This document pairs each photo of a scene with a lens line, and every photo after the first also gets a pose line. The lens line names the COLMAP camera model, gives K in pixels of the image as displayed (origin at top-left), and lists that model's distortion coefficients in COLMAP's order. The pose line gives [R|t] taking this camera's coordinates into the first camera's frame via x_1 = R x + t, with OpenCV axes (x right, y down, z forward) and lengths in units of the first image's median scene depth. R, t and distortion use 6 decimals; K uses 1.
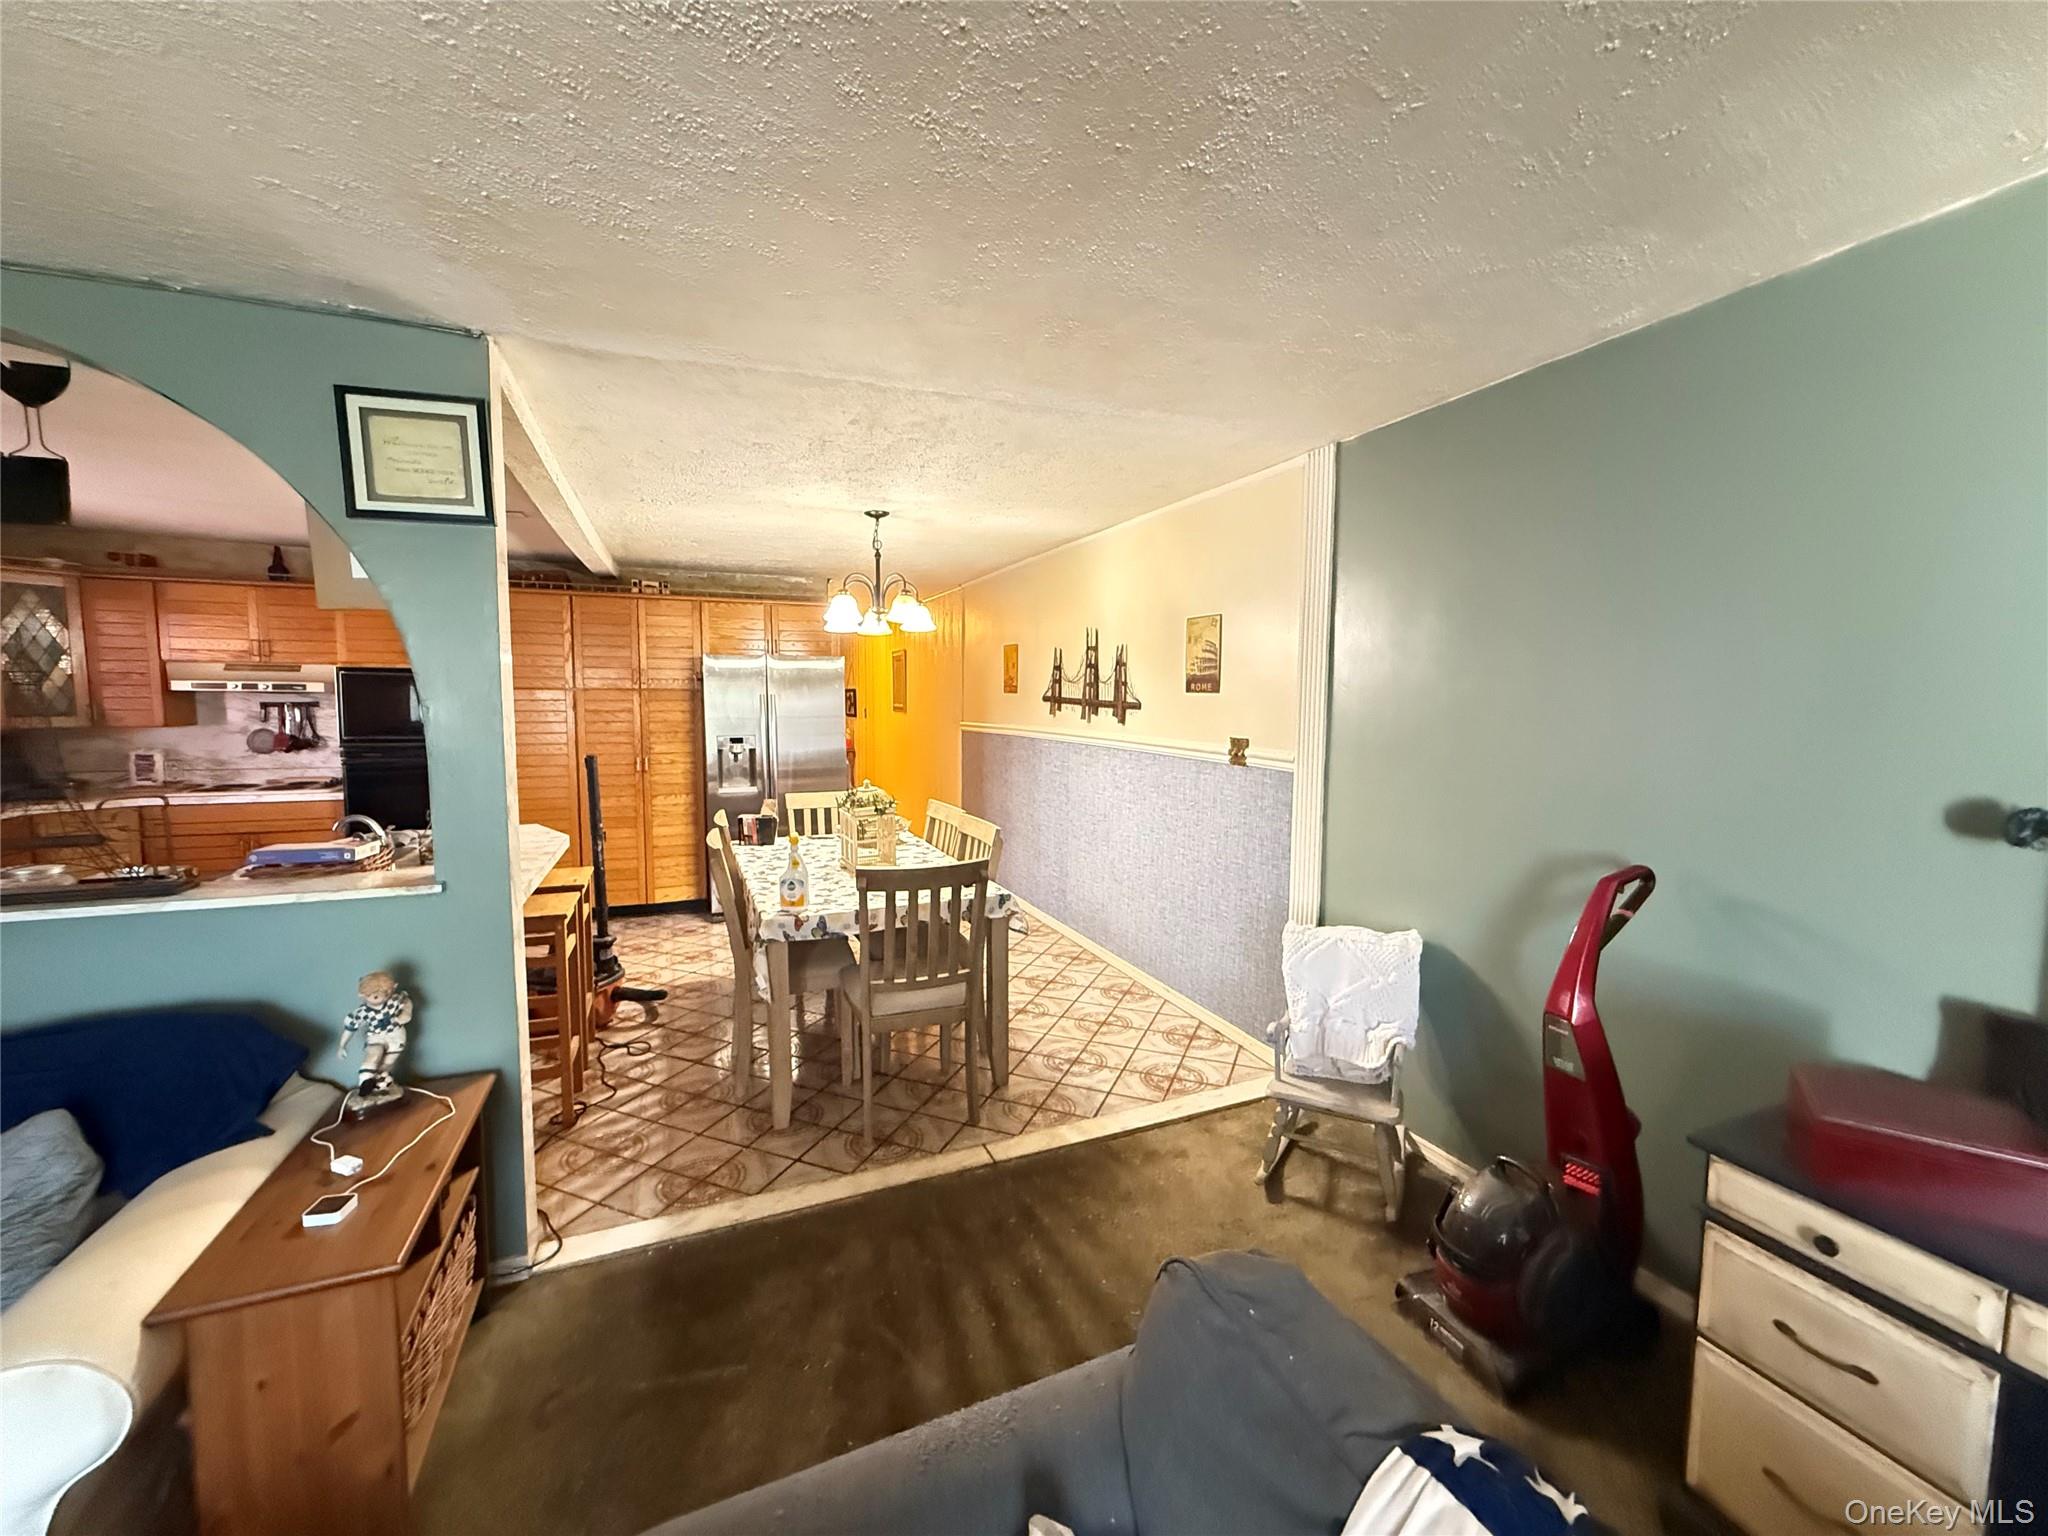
lens RADIAL K [[822.6, 0, 1024.0], [0, 822.6, 768.0], [0, 0, 1]] dist [0.000857, -0.000224]
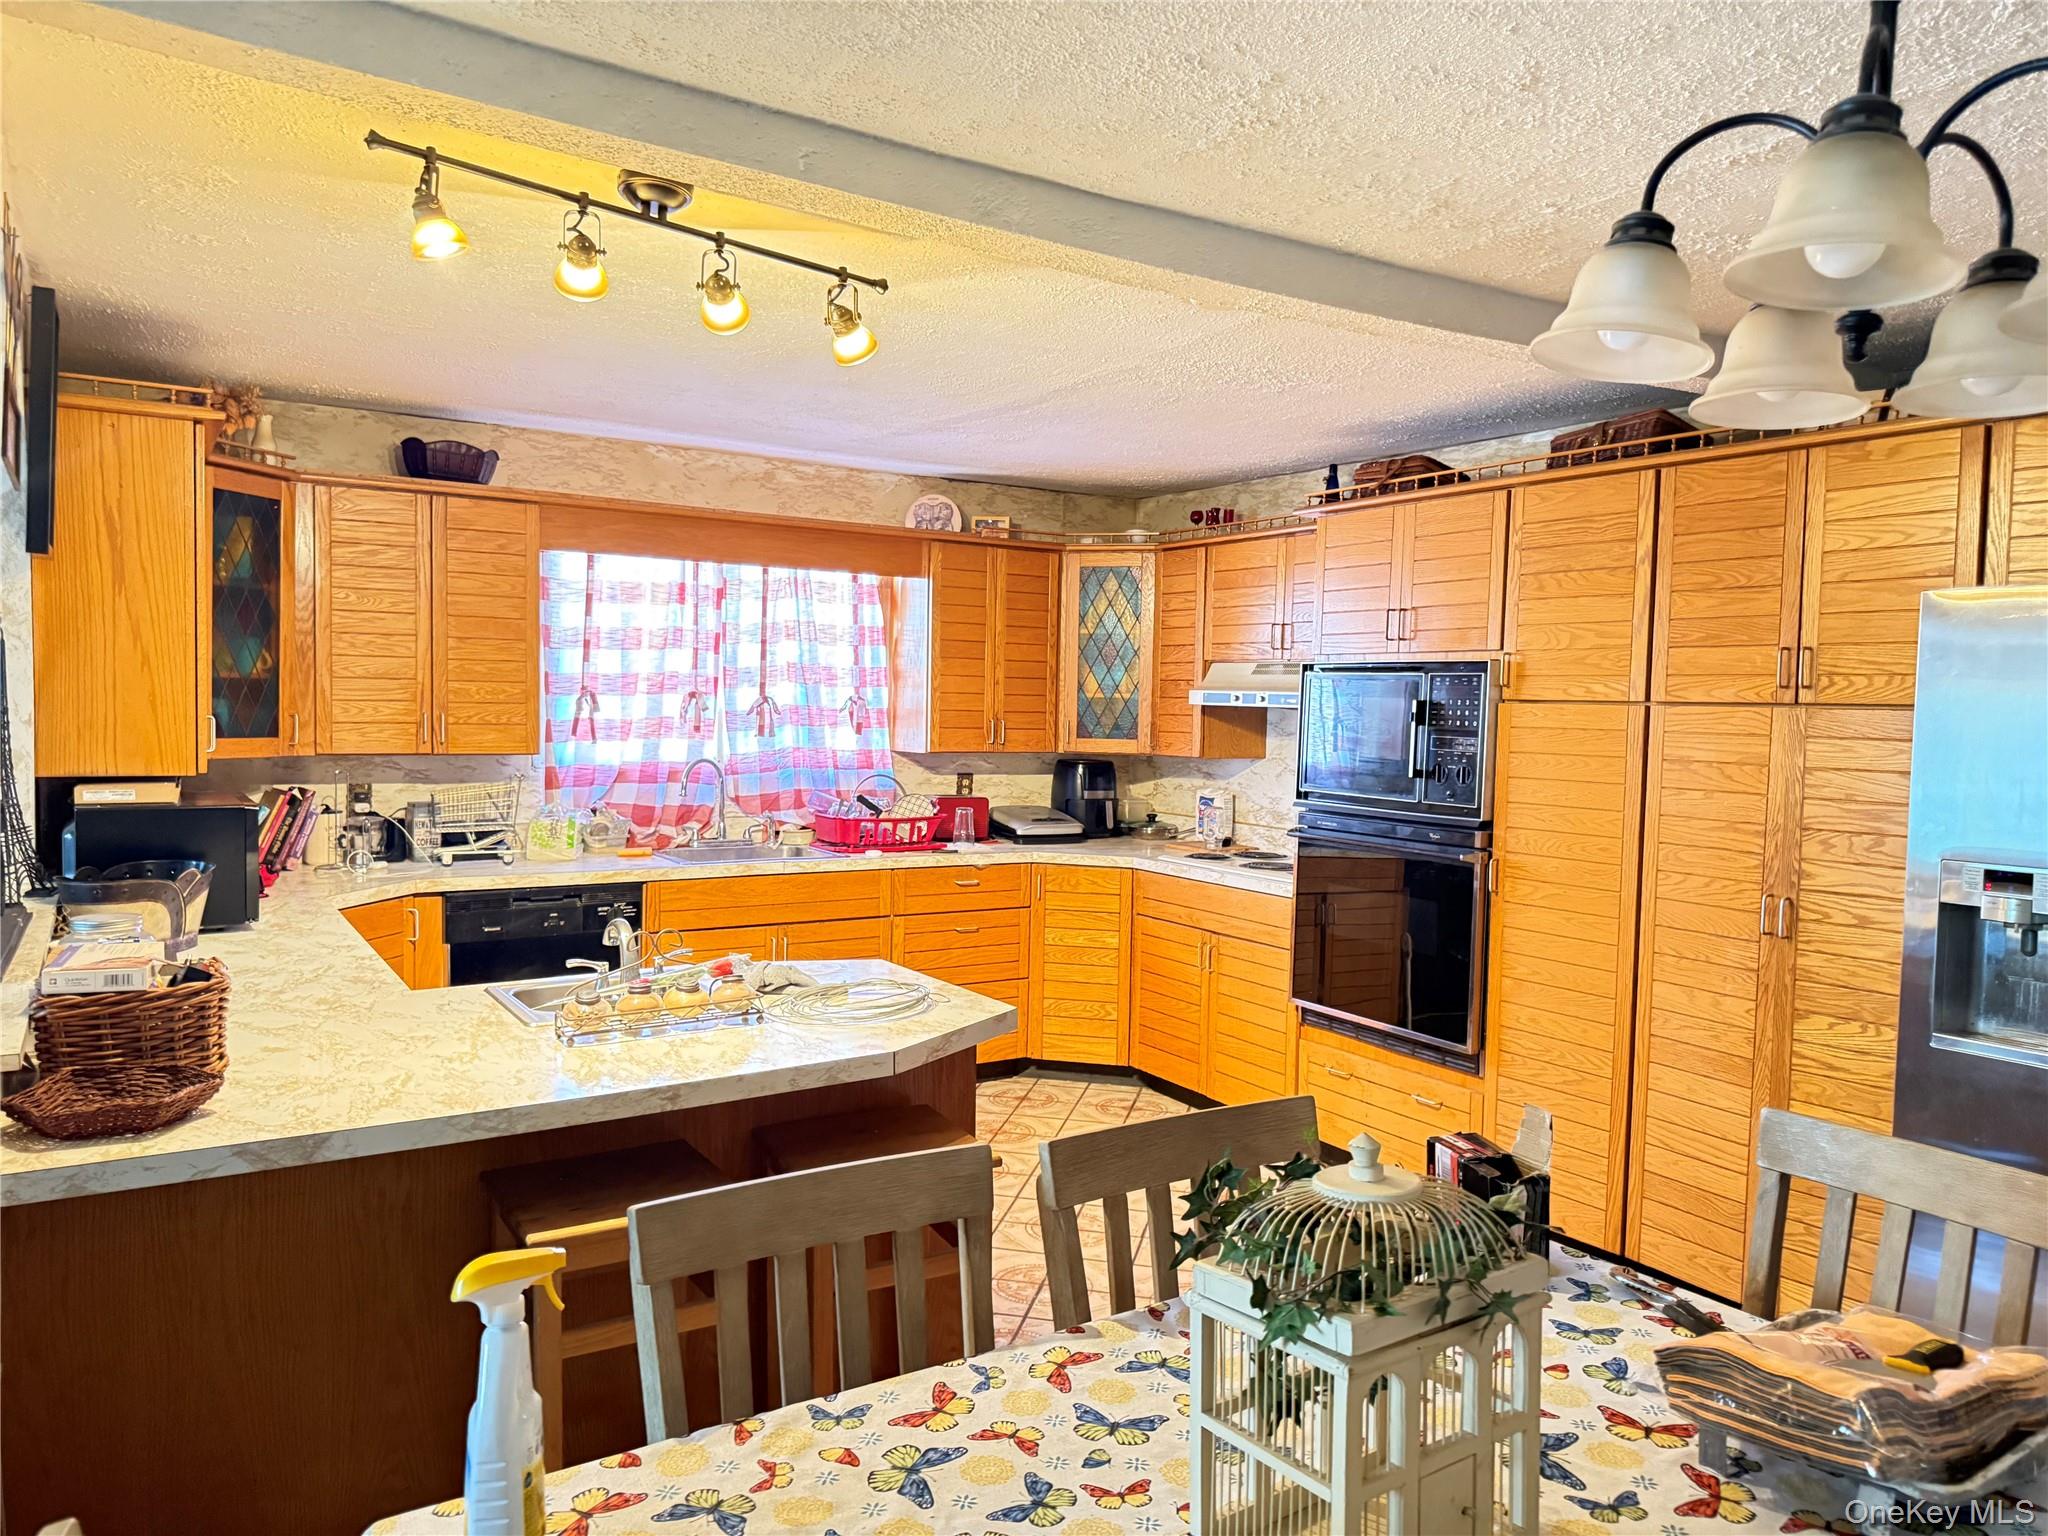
lens RADIAL K [[1434.4, 0, 1030.1], [0, 1434.4, 762.7], [0, 0, 1]] dist [0.129506, -0.199921]
pose [[0.179053, 0.038982, -0.983067, 0.094706], [-0.107664, 0.993990, 0.019805, -0.049709], [0.977931, 0.102294, 0.182174, 0.591995]]
